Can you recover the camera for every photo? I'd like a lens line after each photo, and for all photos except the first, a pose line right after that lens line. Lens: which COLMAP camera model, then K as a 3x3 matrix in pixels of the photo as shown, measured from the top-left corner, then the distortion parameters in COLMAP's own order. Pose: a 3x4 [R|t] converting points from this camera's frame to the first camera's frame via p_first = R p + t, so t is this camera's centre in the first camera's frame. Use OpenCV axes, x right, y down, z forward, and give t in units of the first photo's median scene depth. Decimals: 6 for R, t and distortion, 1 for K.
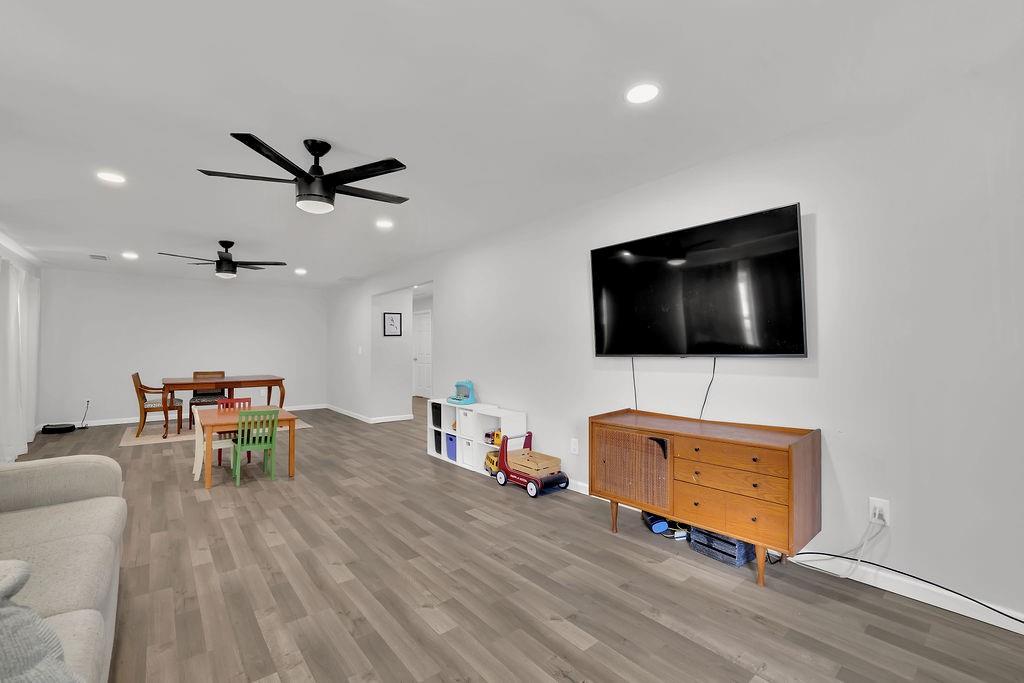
lens RADIAL K [[441.8, 0, 512.7], [0, 441.8, 343.5], [0, 0, 1]] dist [-0.037586, 0.007770]
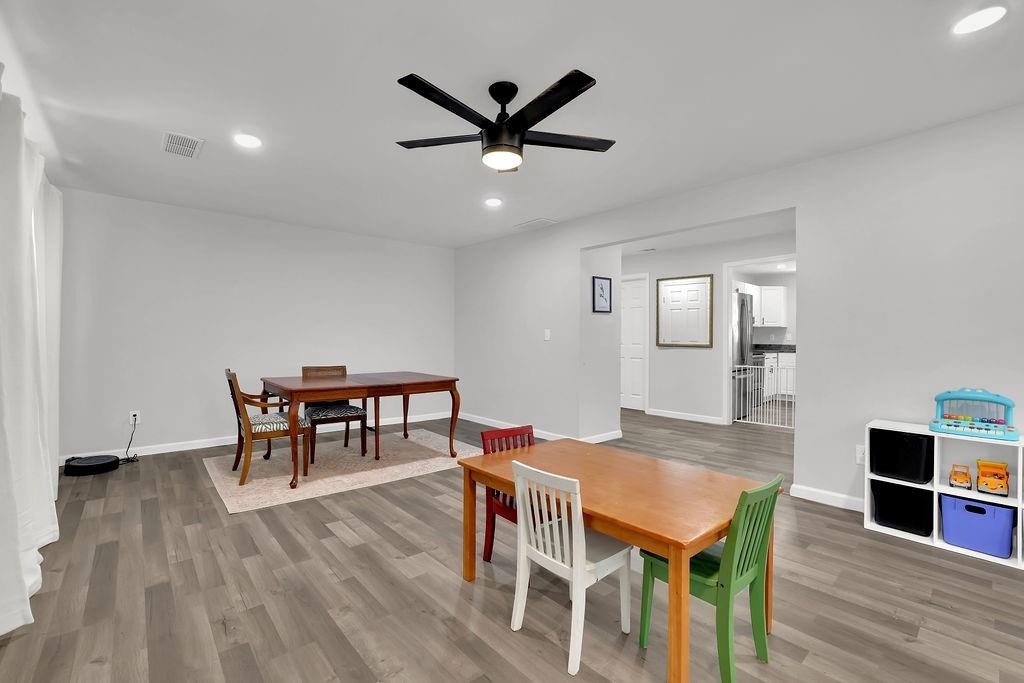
lens RADIAL K [[441.8, 0, 506.1], [0, 441.8, 345.9], [0, 0, 1]] dist [-0.037586, 0.007770]
pose [[0.999819, 0.003921, 0.018617, -0.663666], [-0.004446, 0.999591, 0.028253, 0.022839], [-0.018499, -0.028330, 0.999427, 0.530330]]
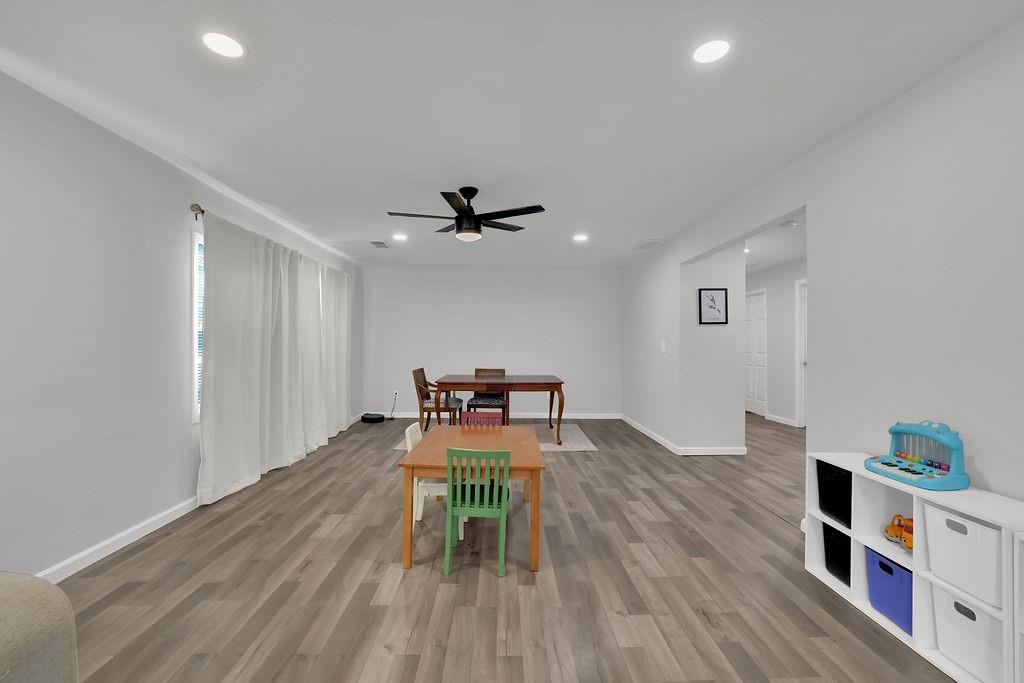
lens RADIAL K [[441.8, 0, 505.1], [0, 441.8, 341.6], [0, 0, 1]] dist [-0.037586, 0.007770]
pose [[0.776082, 0.000430, -0.630632, -0.160804], [0.000716, 0.999999, 0.001563, 0.011492], [0.630632, -0.001664, 0.776080, 0.474944]]
